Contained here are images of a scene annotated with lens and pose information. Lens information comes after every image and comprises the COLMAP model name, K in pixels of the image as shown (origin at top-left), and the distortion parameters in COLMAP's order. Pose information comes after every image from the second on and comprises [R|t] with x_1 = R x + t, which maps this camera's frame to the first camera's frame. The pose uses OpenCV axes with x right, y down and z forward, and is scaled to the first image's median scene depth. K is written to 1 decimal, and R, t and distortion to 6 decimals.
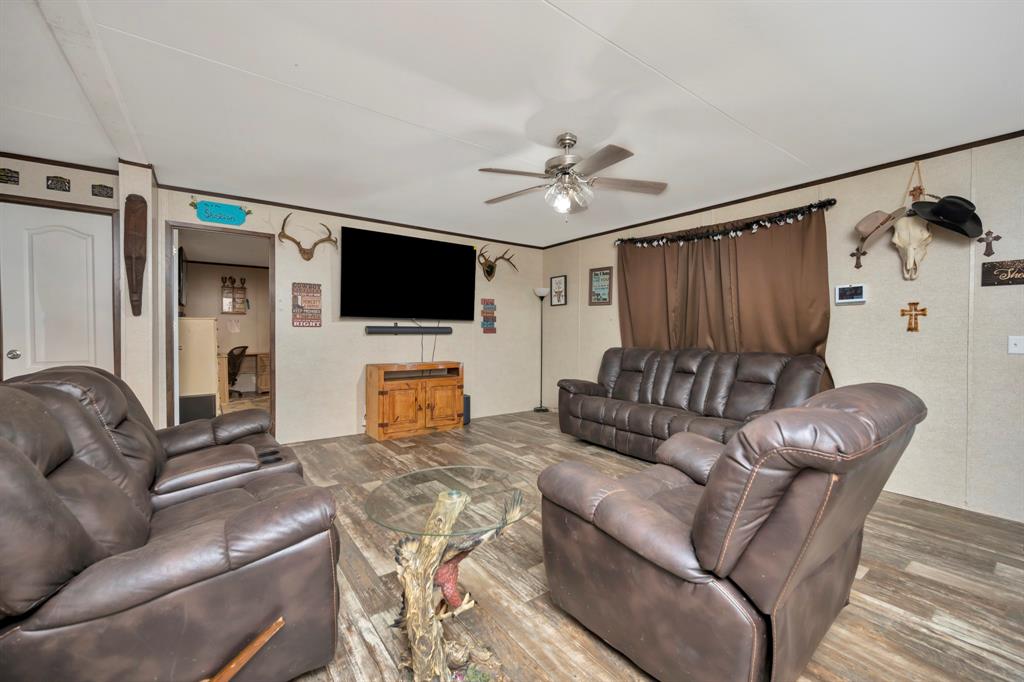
lens RADIAL K [[420.9, 0, 515.3], [0, 420.9, 340.6], [0, 0, 1]] dist [-0.000082, 0.000257]
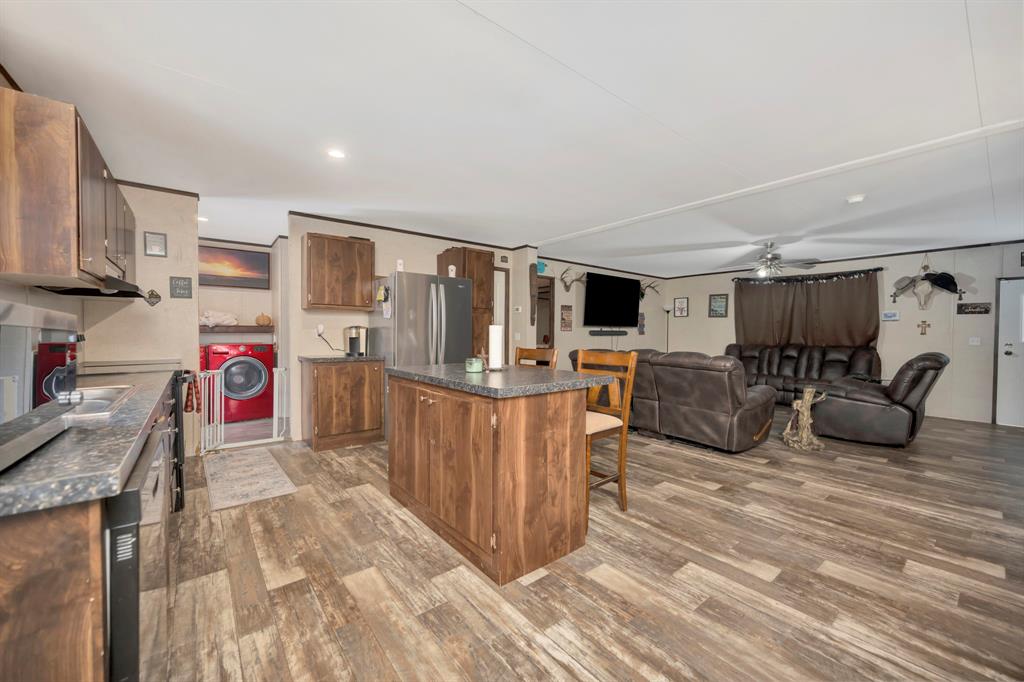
lens RADIAL K [[405.0, 0, 512.7], [0, 405.0, 340.5], [0, 0, 1]] dist [-0.000387, -0.000014]
pose [[0.999716, 0.003569, 0.023567, -0.745401], [-0.003534, 0.999993, -0.001508, 0.009426], [-0.023572, 0.001424, 0.999721, -0.624355]]
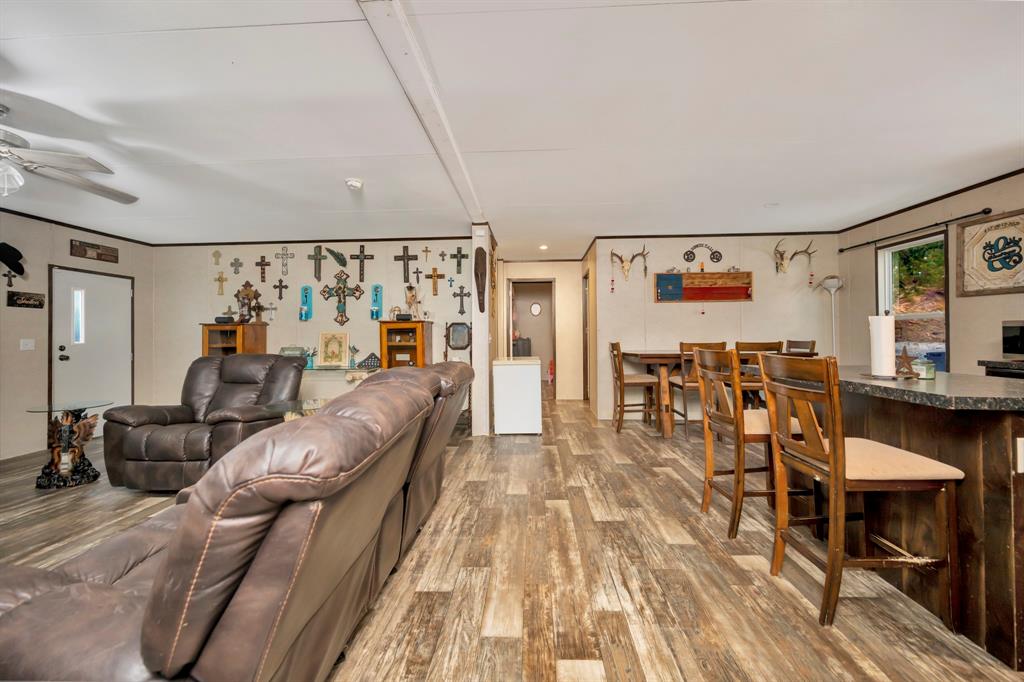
lens RADIAL K [[404.9, 0, 516.7], [0, 404.9, 331.4], [0, 0, 1]] dist [-0.002666, -0.000500]
pose [[-0.777991, 0.011742, 0.628166, -0.742788], [0.019410, 0.999797, 0.005351, -0.007808], [-0.627976, 0.016356, -0.778061, 0.608651]]
